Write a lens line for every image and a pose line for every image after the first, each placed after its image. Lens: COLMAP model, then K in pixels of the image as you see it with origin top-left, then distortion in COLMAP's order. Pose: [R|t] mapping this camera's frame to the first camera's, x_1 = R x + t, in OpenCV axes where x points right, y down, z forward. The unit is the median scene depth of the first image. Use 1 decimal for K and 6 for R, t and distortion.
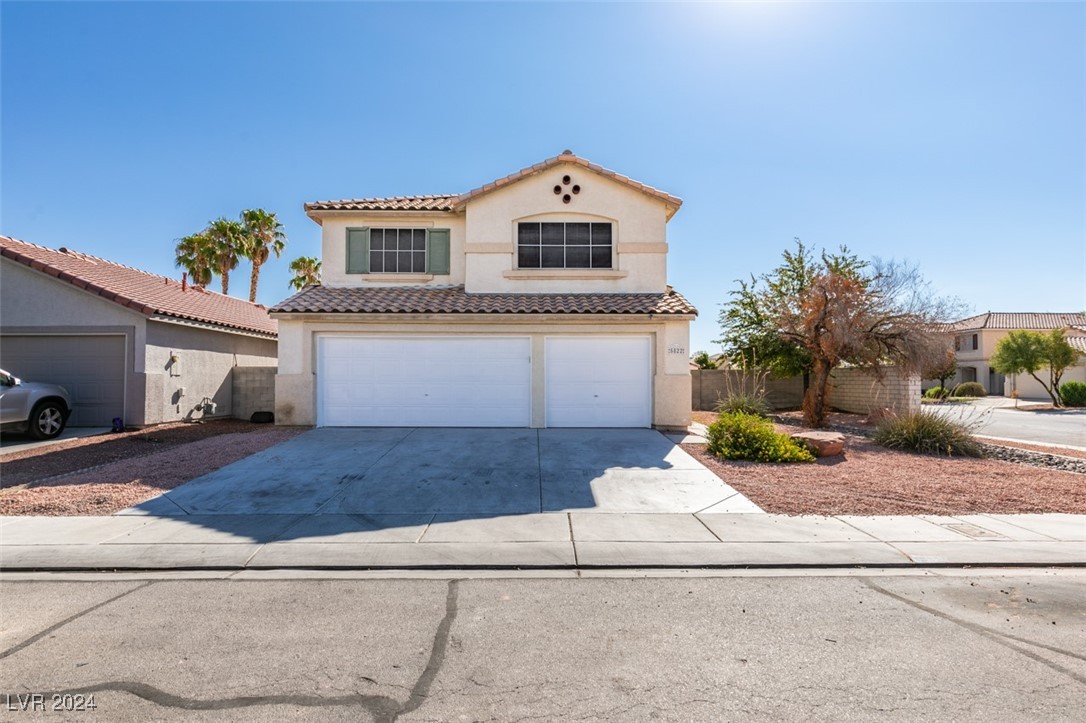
lens RADIAL K [[534.4, 0, 546.7], [0, 534.4, 365.4], [0, 0, 1]] dist [0.000759, -0.000388]
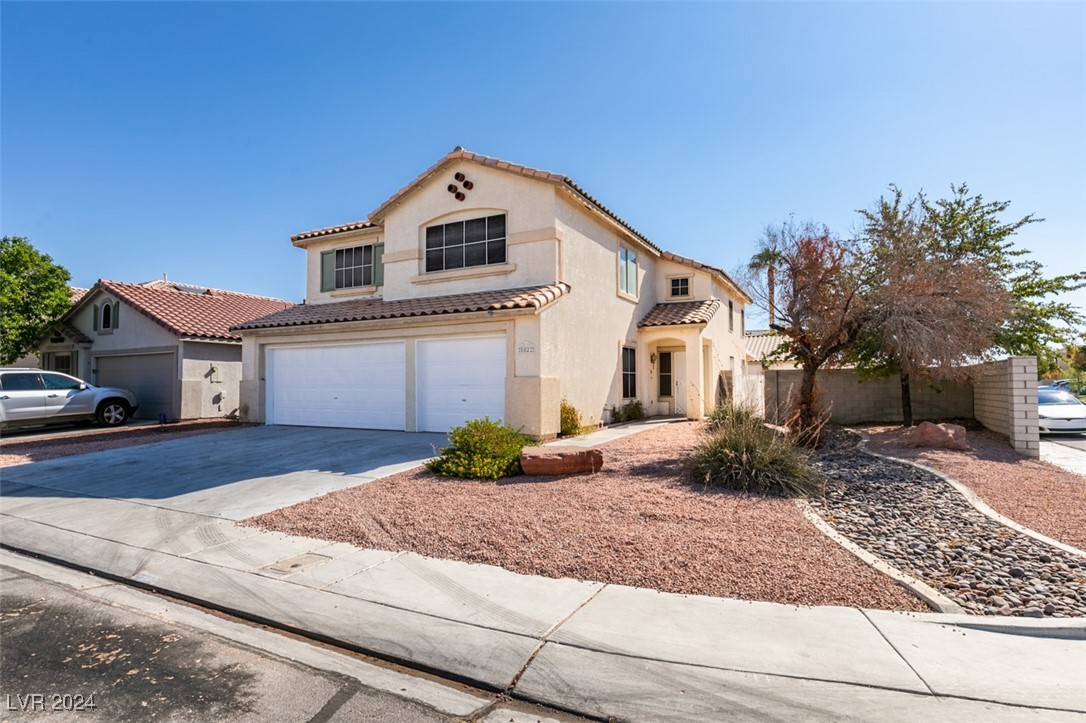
lens RADIAL K [[566.1, 0, 540.1], [0, 566.1, 363.4], [0, 0, 1]] dist [-0.002464, 0.000218]
pose [[0.876481, -0.023571, -0.480859, 0.643278], [0.017513, 0.999701, -0.017083, 0.010838], [0.481118, 0.006552, 0.876631, 0.170501]]
